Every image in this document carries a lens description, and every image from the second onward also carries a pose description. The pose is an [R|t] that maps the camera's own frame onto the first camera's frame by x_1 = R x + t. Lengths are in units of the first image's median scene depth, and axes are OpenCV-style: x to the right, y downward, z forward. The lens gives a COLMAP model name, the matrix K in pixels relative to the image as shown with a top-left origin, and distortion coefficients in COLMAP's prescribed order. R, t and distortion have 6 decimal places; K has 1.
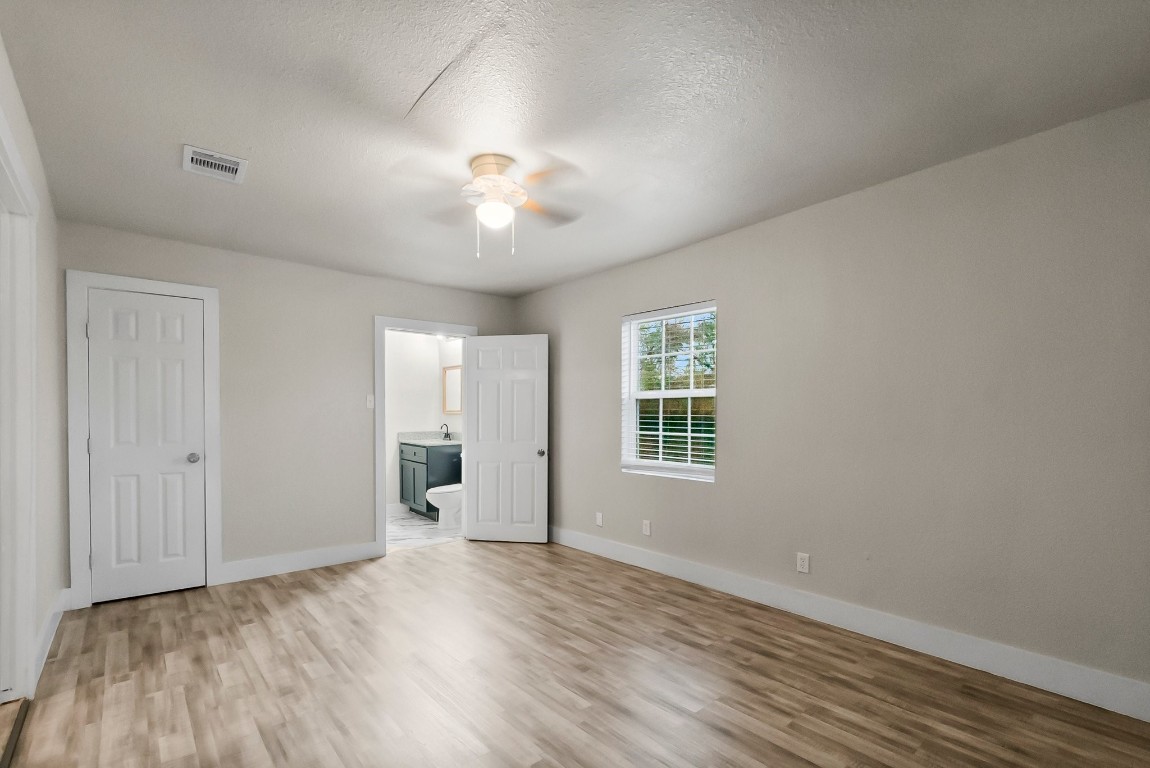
lens RADIAL K [[495.0, 0, 576.3], [0, 495.0, 425.9], [0, 0, 1]] dist [-0.000561, 0.000047]
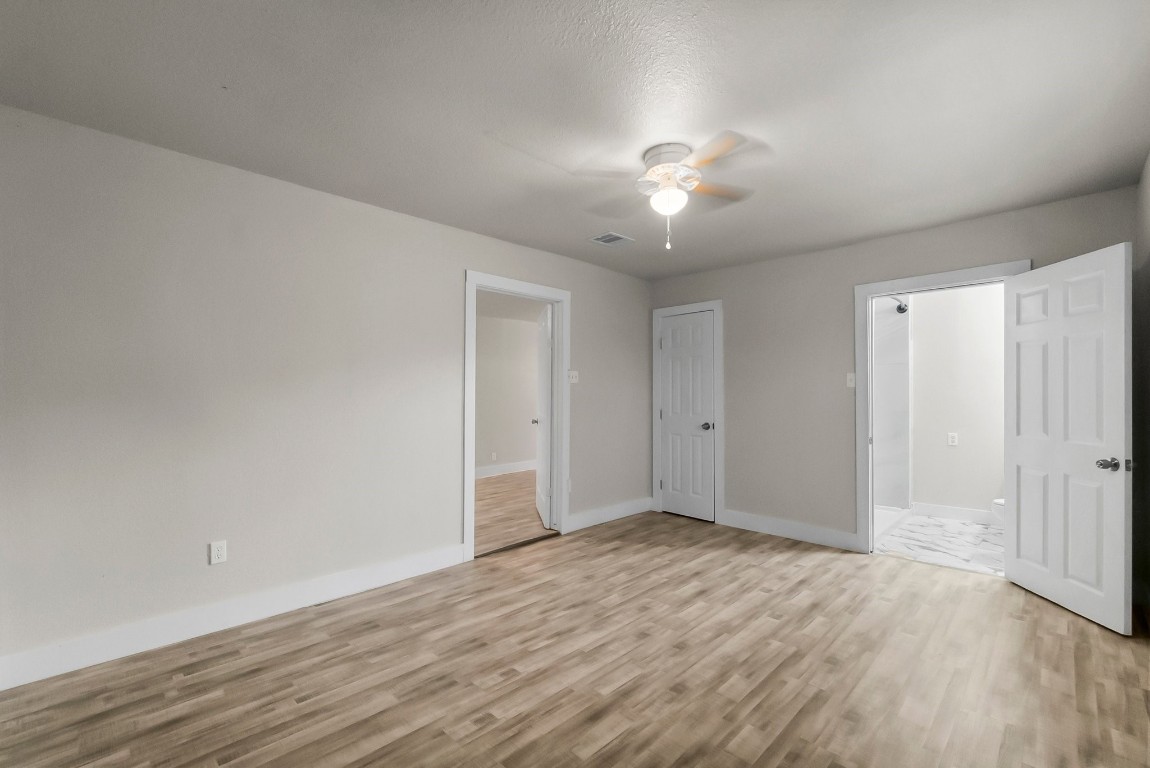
lens RADIAL K [[501.1, 0, 564.3], [0, 501.1, 391.3], [0, 0, 1]] dist [-0.000304, 0.000388]
pose [[0.093226, -0.006050, -0.995627, 0.600730], [-0.019837, 0.999772, -0.007933, -0.013642], [0.995447, 0.020490, 0.093084, 0.489322]]
